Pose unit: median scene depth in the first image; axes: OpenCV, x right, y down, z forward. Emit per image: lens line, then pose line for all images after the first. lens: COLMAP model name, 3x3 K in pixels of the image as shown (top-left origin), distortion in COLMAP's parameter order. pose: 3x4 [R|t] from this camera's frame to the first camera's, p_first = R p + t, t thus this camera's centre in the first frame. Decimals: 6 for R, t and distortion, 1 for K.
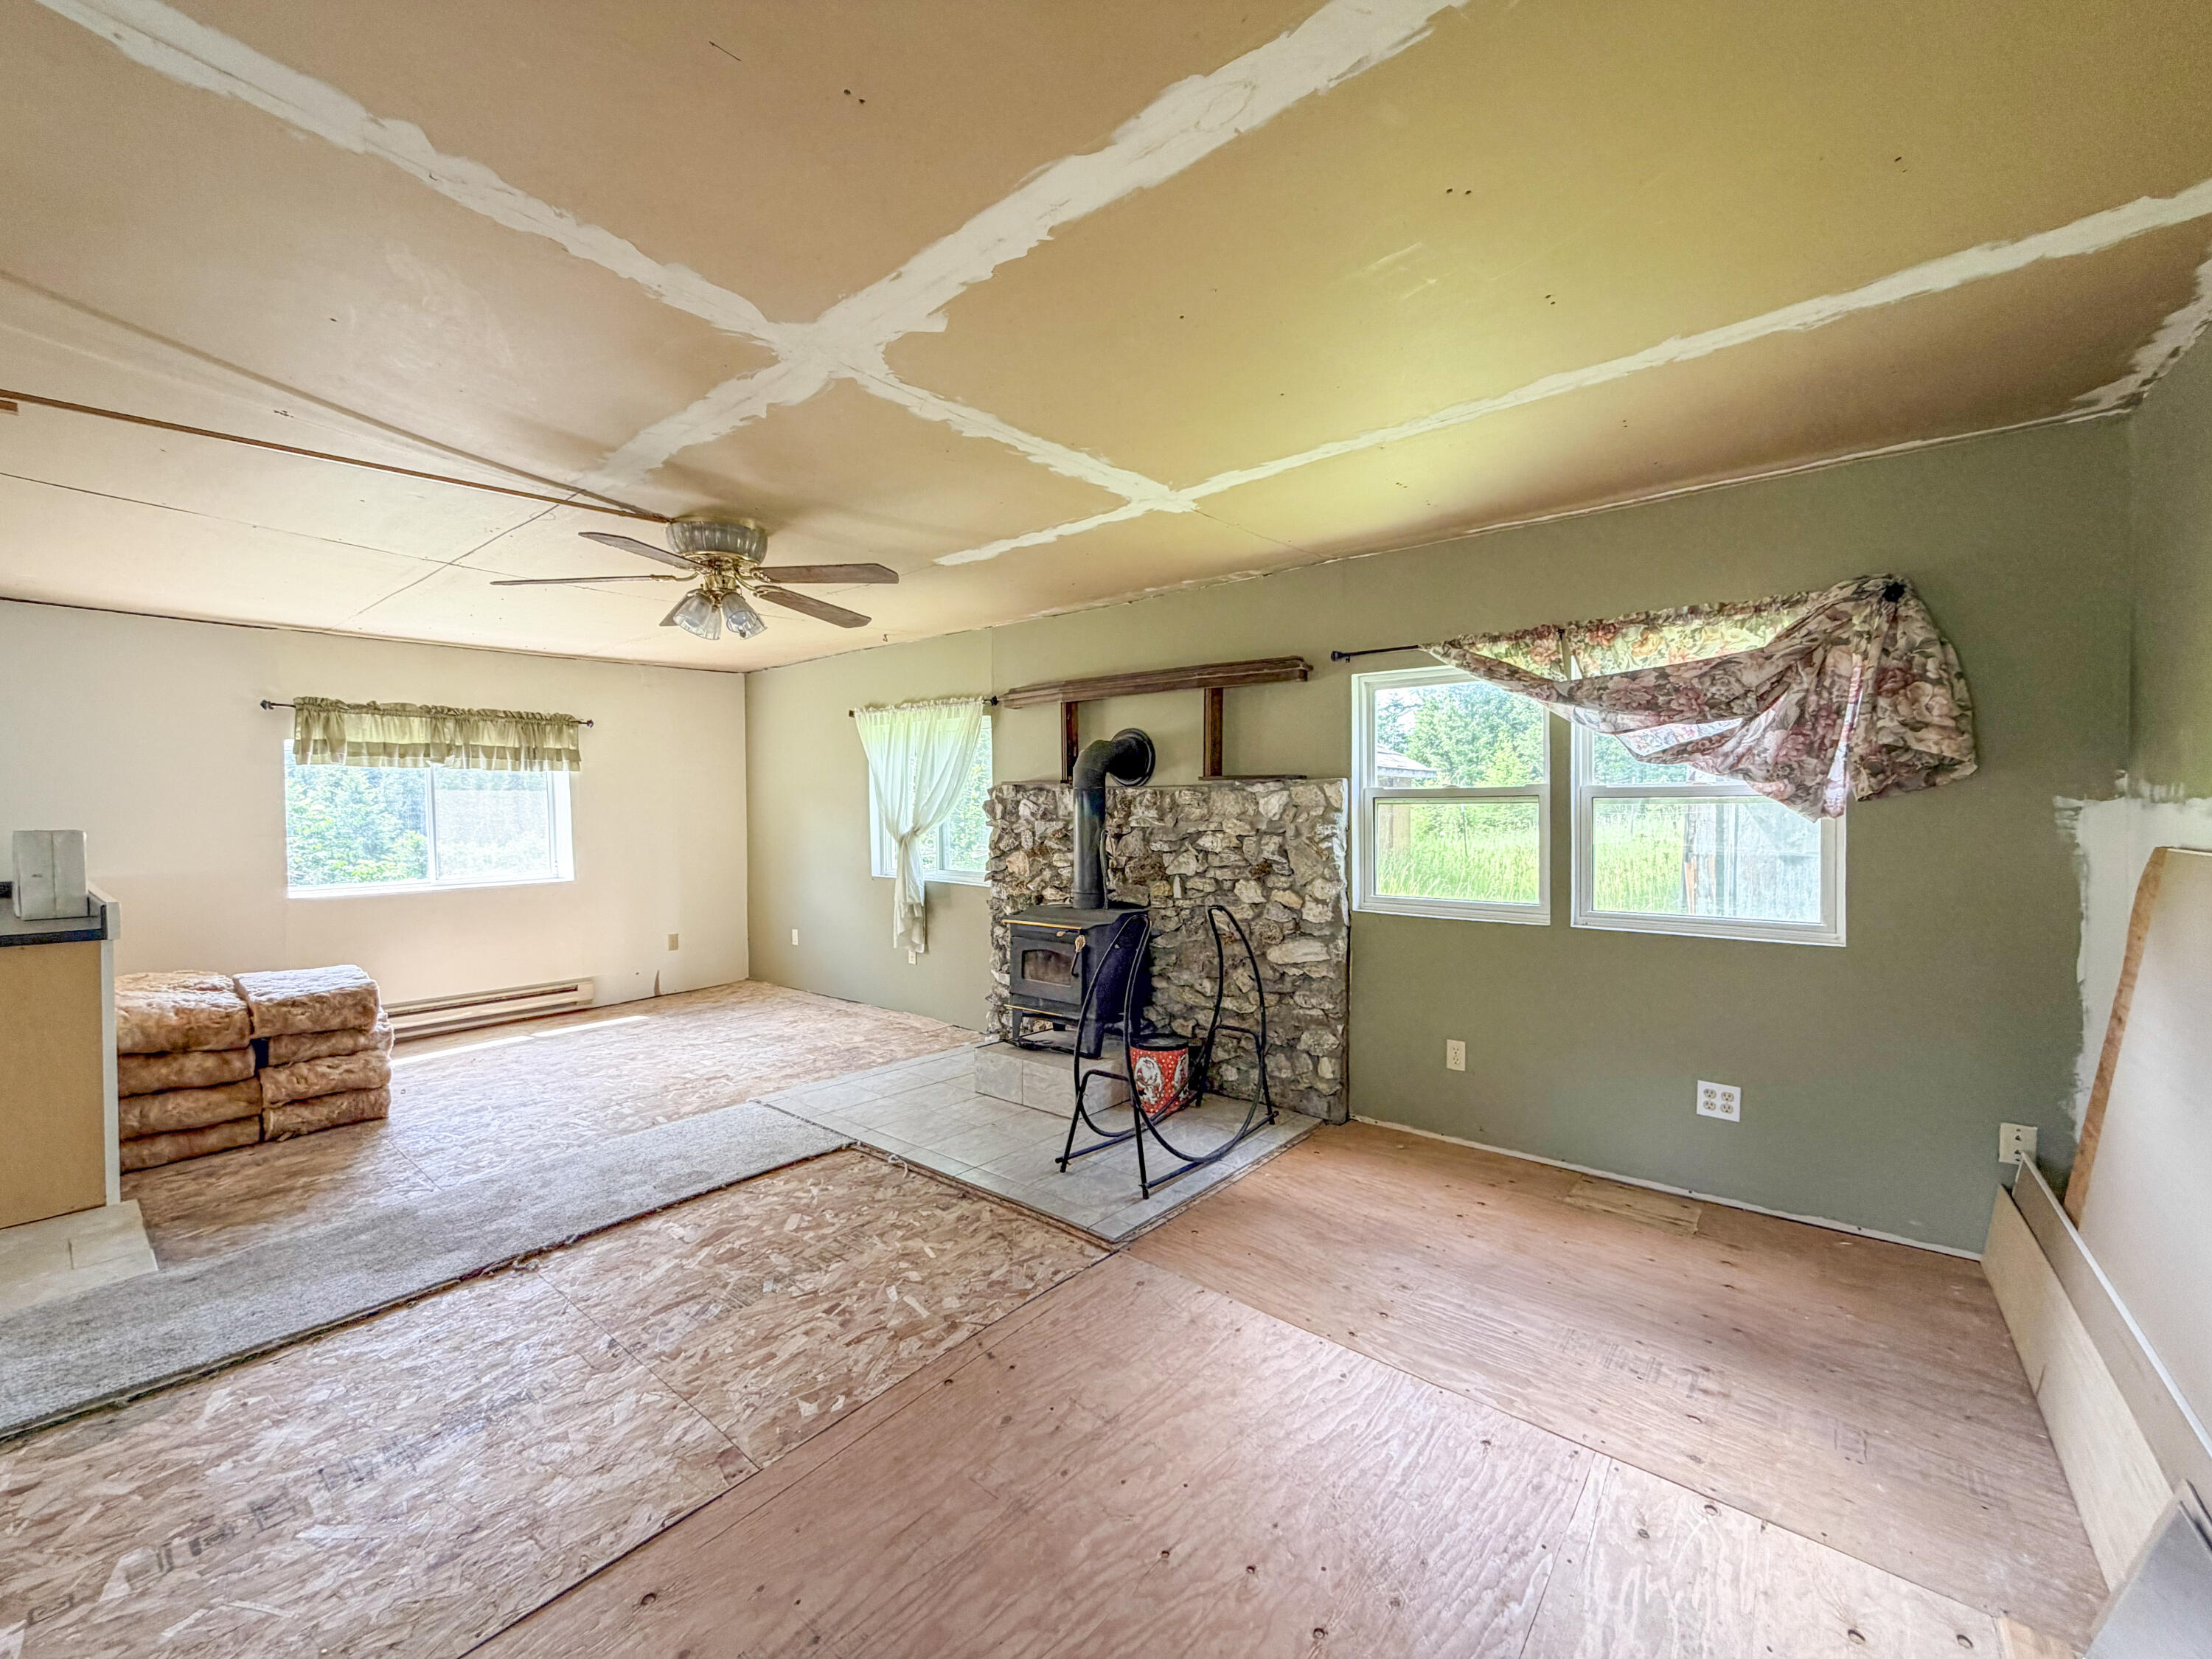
lens RADIAL K [[885.0, 0, 1095.2], [0, 885.0, 833.5], [0, 0, 1]] dist [-0.000458, 0.000075]
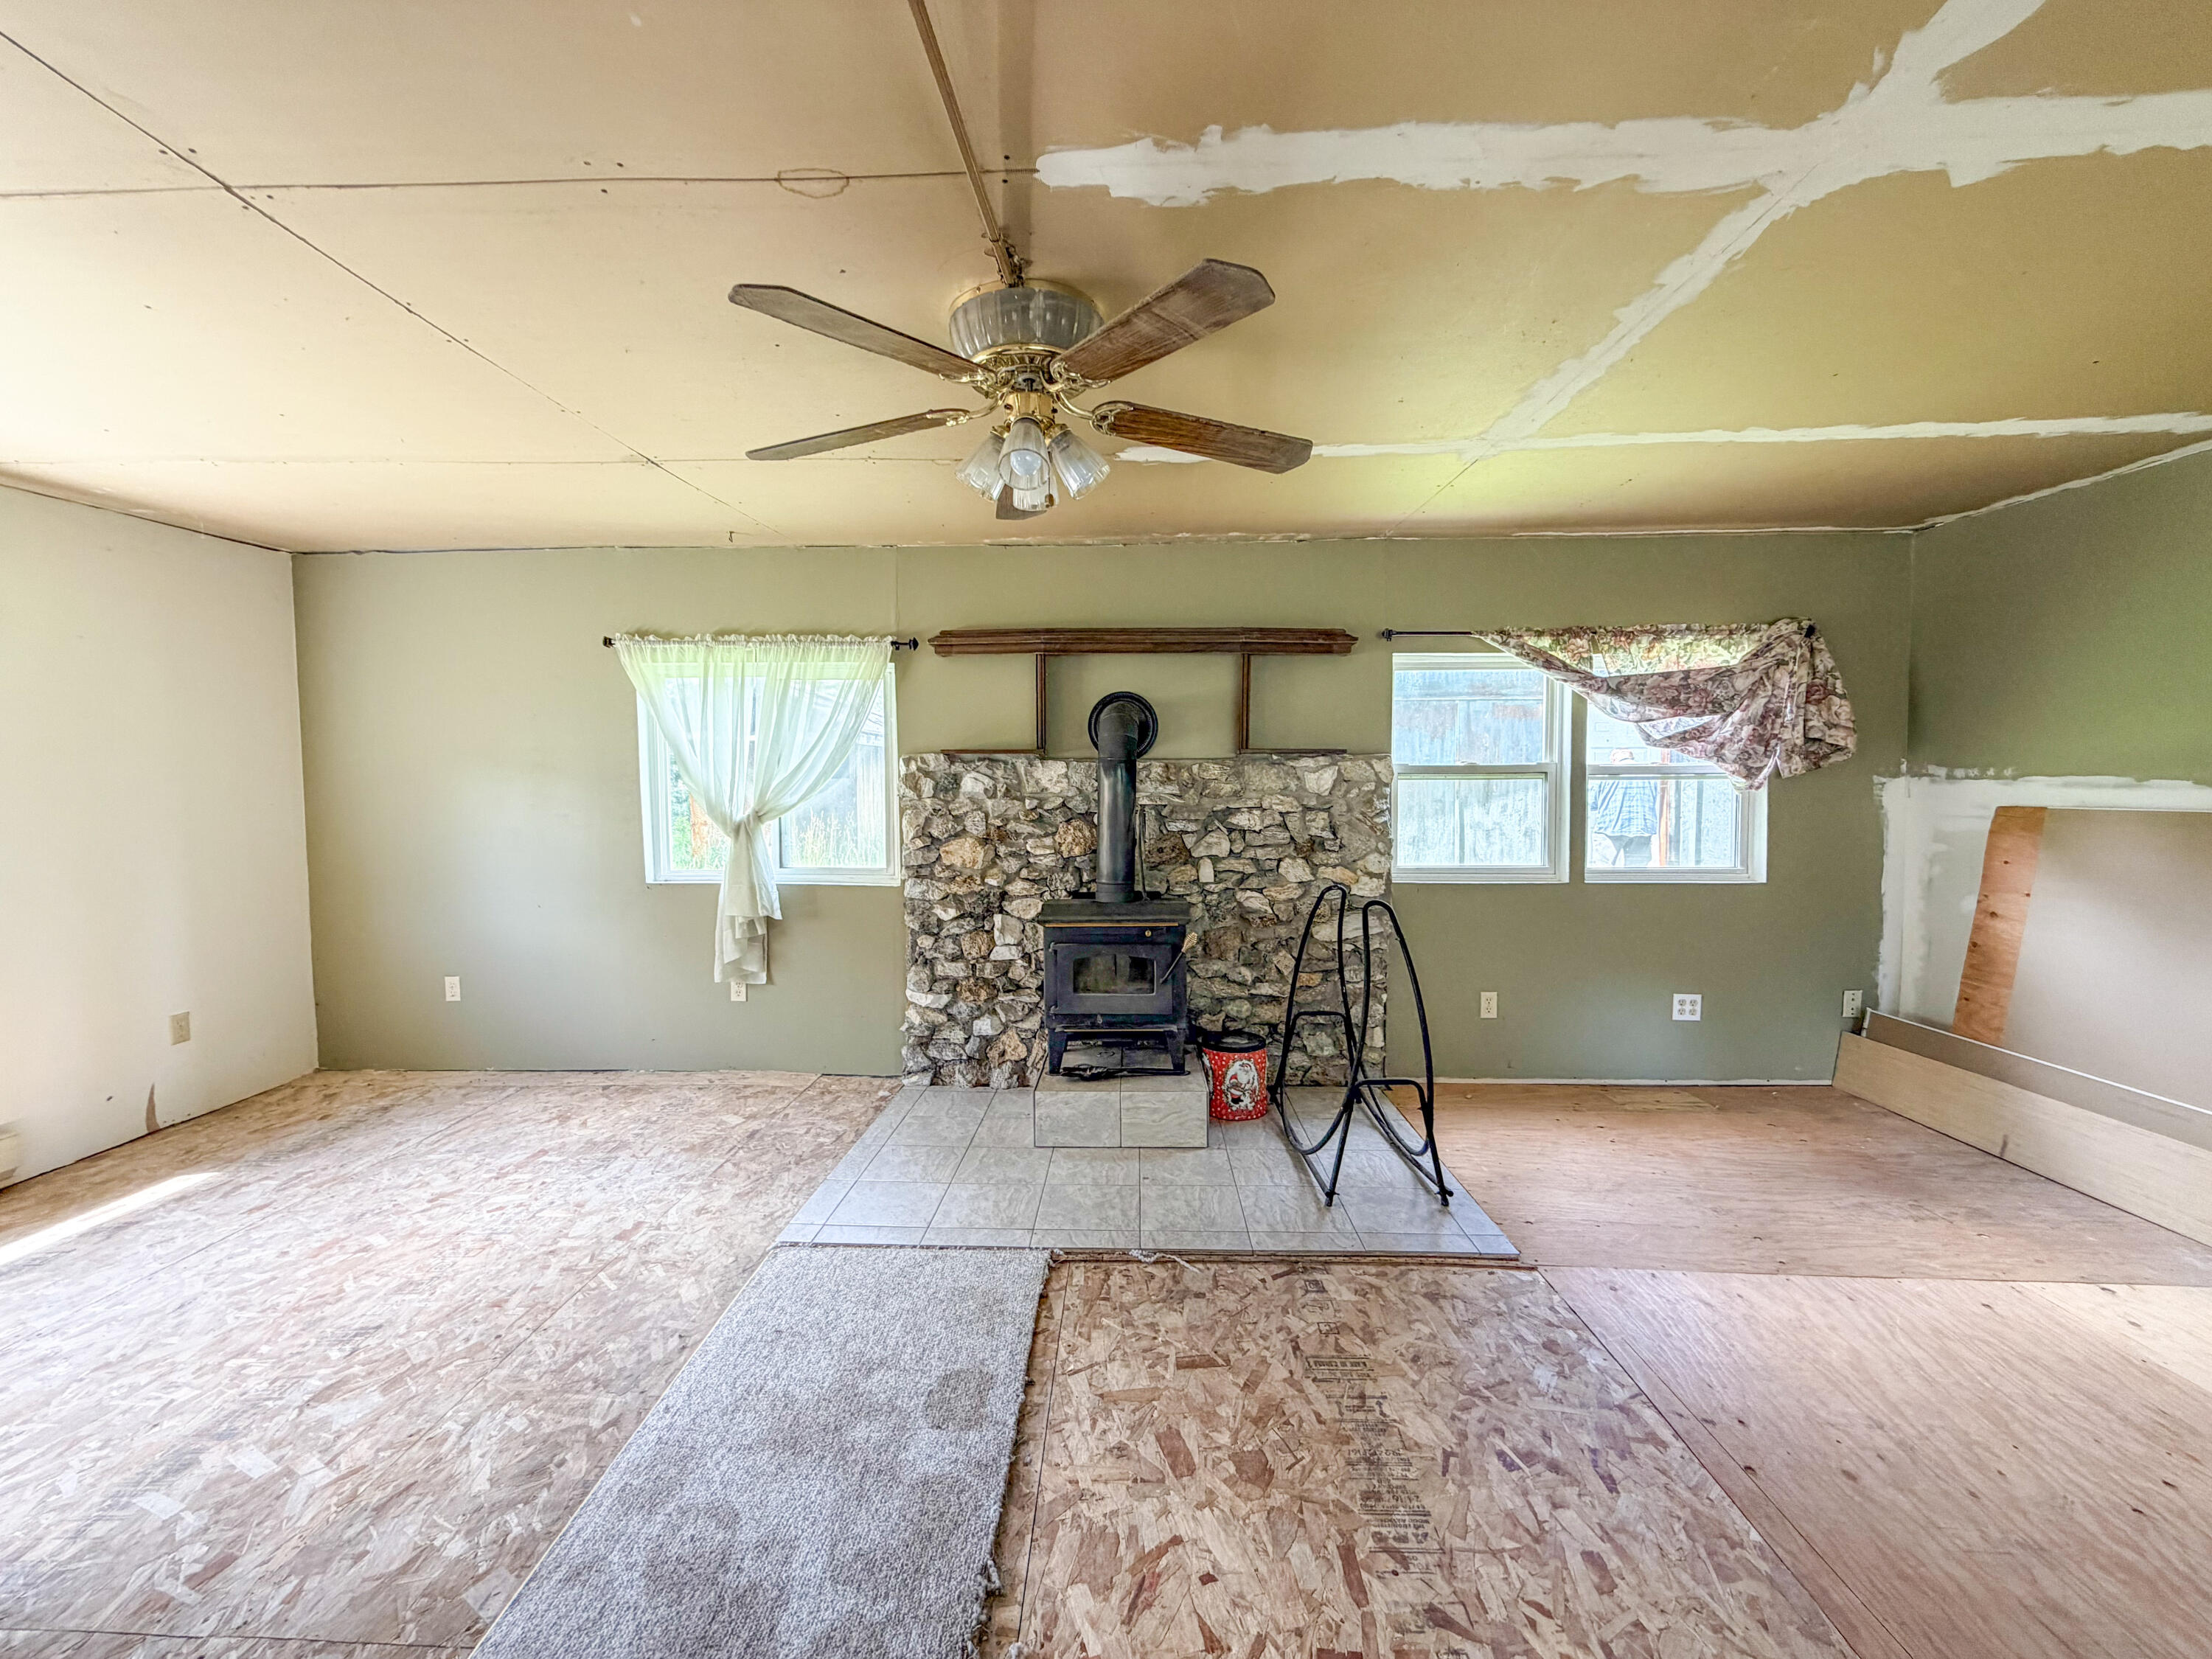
lens RADIAL K [[885.0, 0, 1098.6], [0, 885.0, 831.4], [0, 0, 1]] dist [-0.000458, 0.000075]
pose [[0.796647, -0.029528, 0.603723, -0.609089], [0.017694, 0.999517, 0.025539, -0.004923], [-0.604185, -0.009663, 0.796785, 0.384238]]
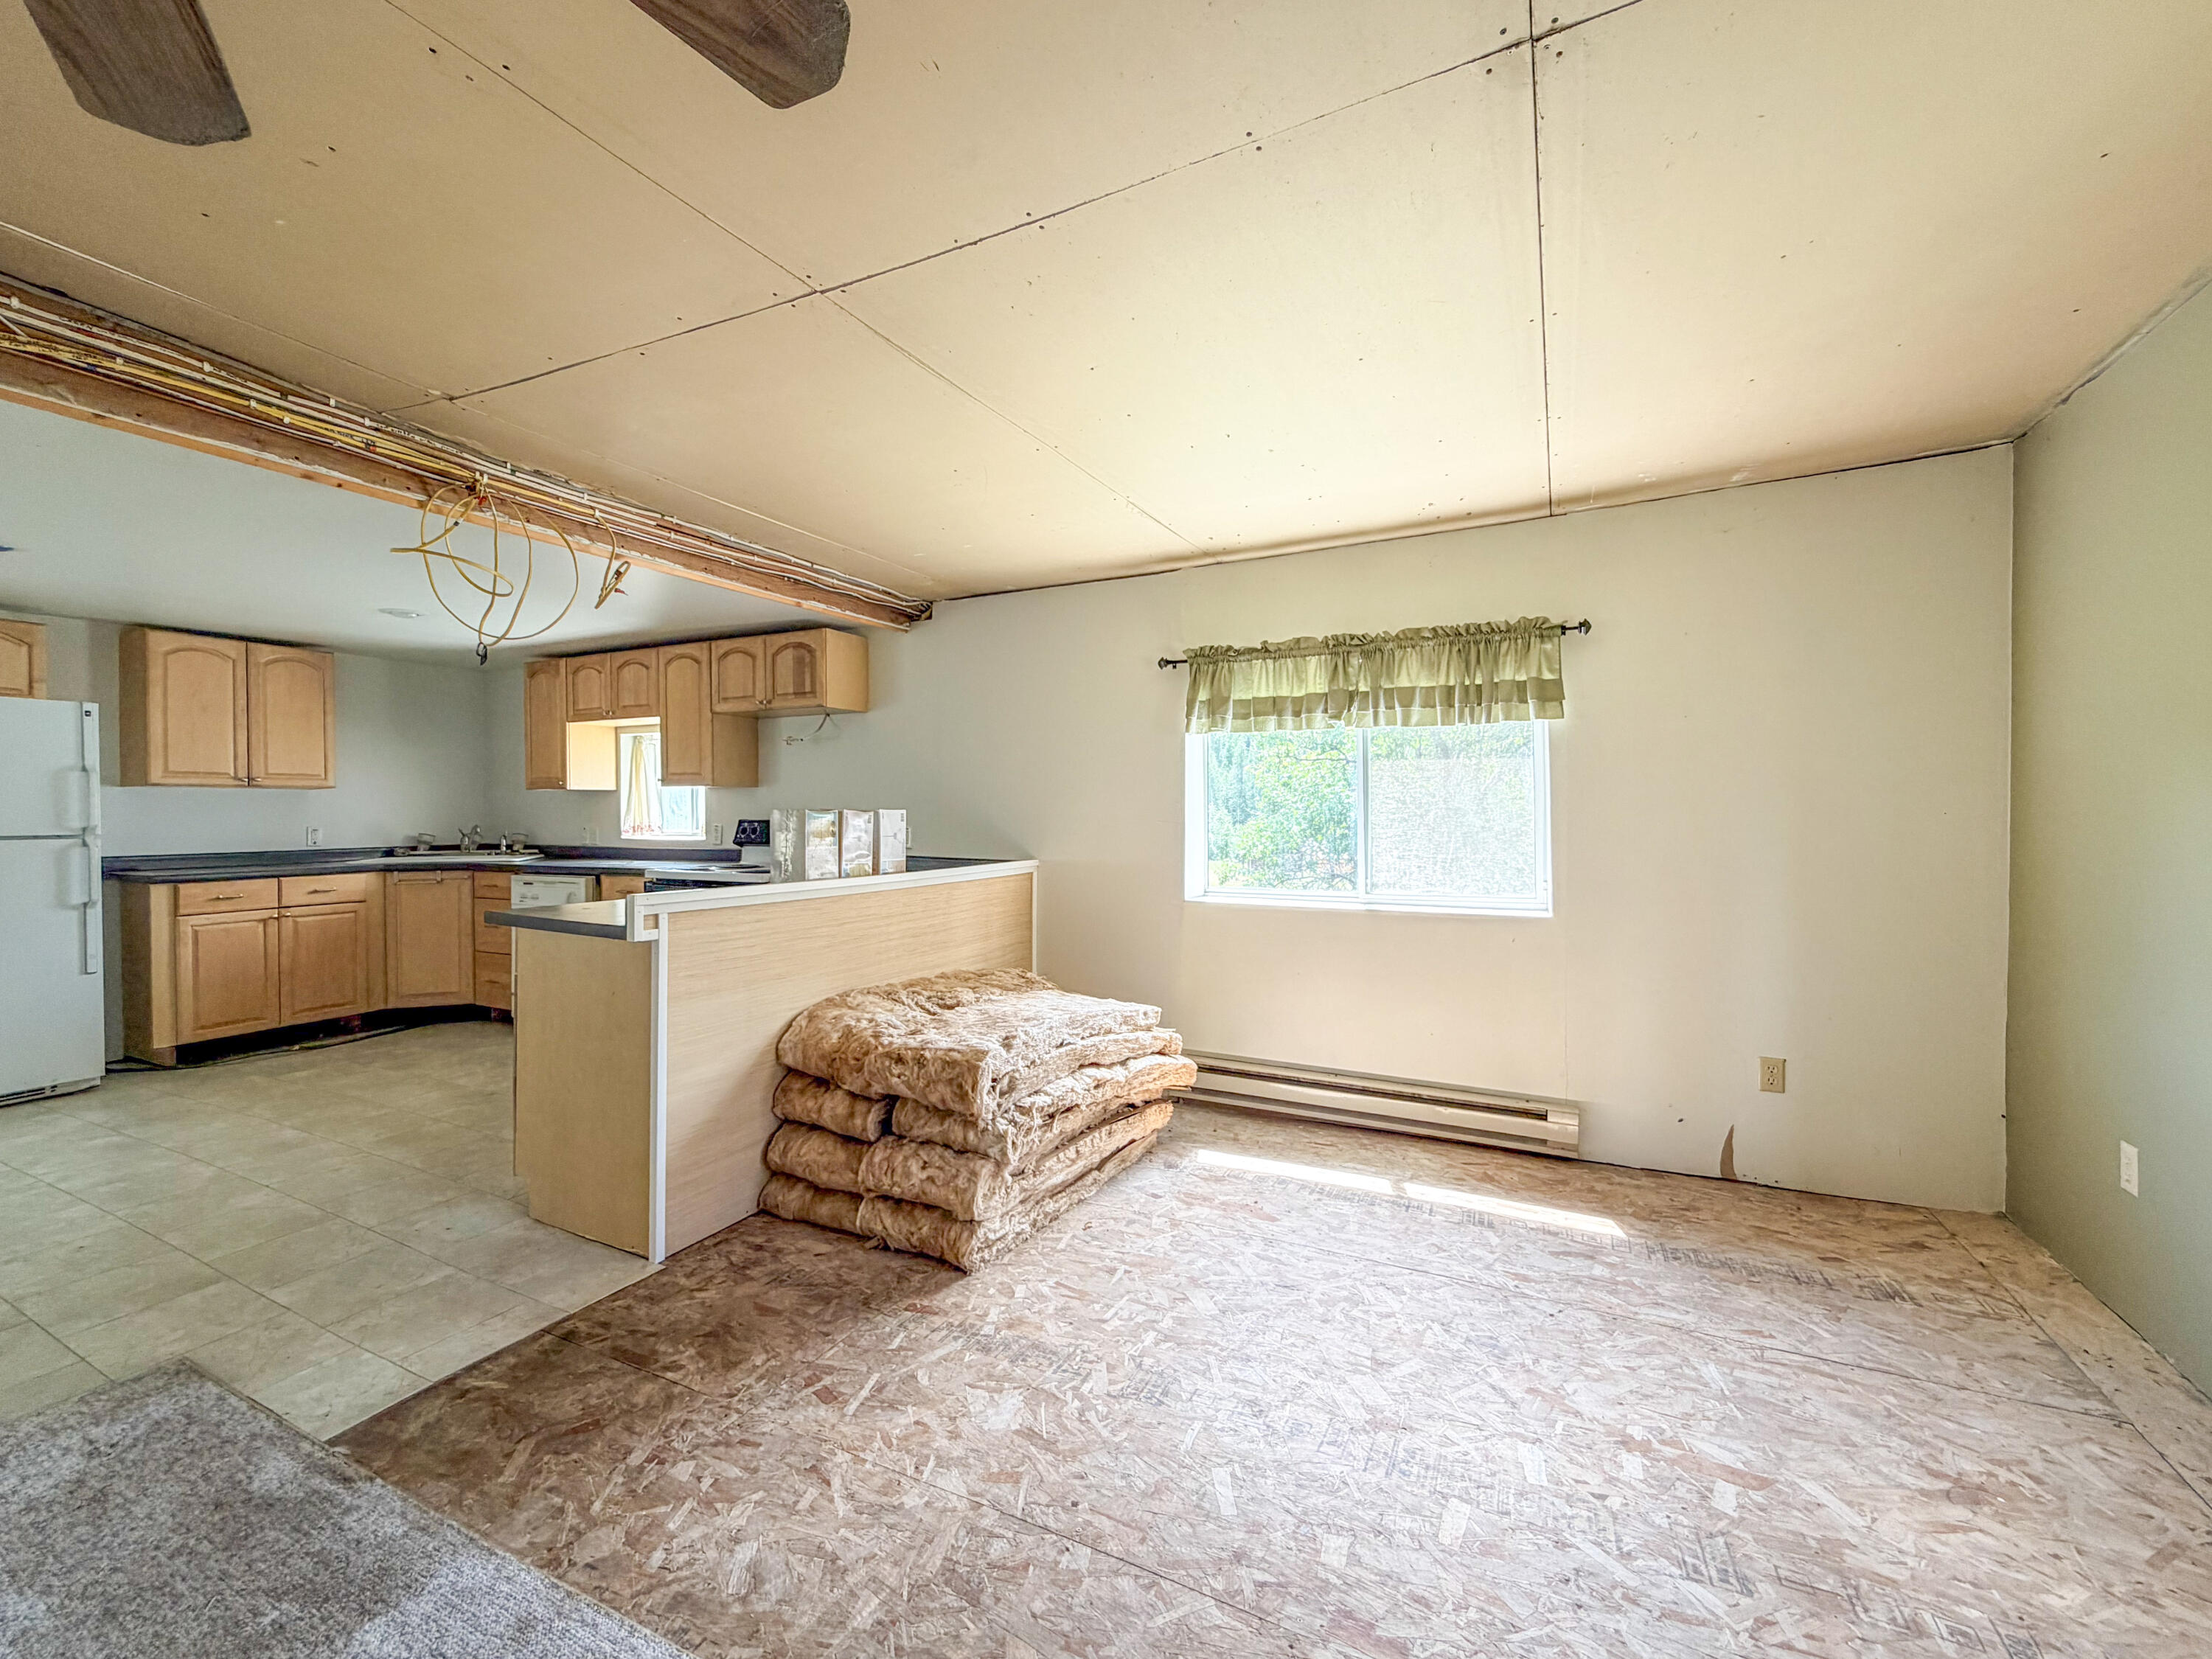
lens RADIAL K [[885.0, 0, 1102.7], [0, 885.0, 823.5], [0, 0, 1]] dist [-0.000458, 0.000075]
pose [[0.222157, 0.015212, -0.974892, -0.183027], [-0.030818, 0.999488, 0.008573, -0.003048], [0.974524, 0.028140, 0.222512, 0.959502]]
